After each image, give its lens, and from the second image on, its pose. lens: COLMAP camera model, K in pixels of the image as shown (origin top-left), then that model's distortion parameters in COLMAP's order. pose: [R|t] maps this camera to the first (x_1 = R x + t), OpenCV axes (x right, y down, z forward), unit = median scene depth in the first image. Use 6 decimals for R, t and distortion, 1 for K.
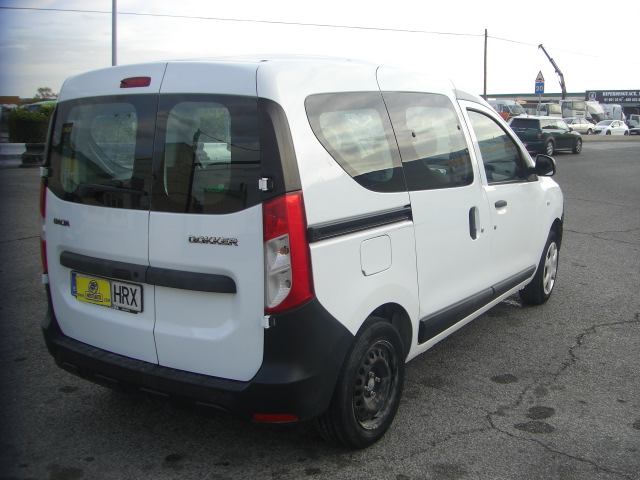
lens RADIAL K [[720.0, 0, 384.5], [0, 720.0, 268.8], [0, 0, 1]] dist [-0.169950, 0.050201]
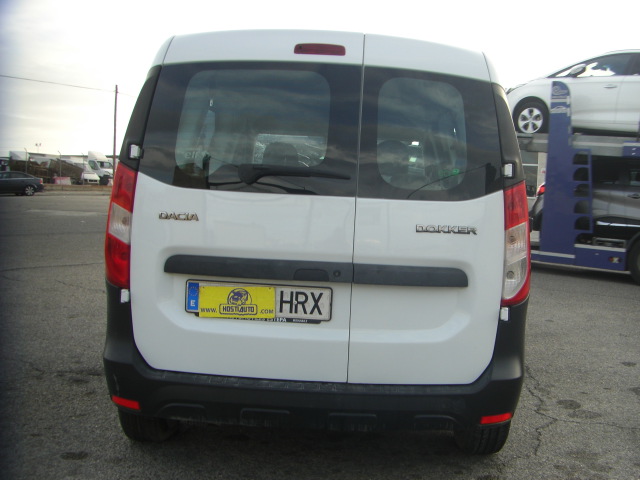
lens RADIAL K [[720.0, 0, 384.5], [0, 720.0, 268.8], [0, 0, 1]] dist [-0.169950, 0.050201]
pose [[0.858432, -0.018733, 0.512585, -0.725065], [0.063411, 0.995543, -0.069813, 0.064285], [-0.508992, 0.092433, 0.855794, 0.239165]]
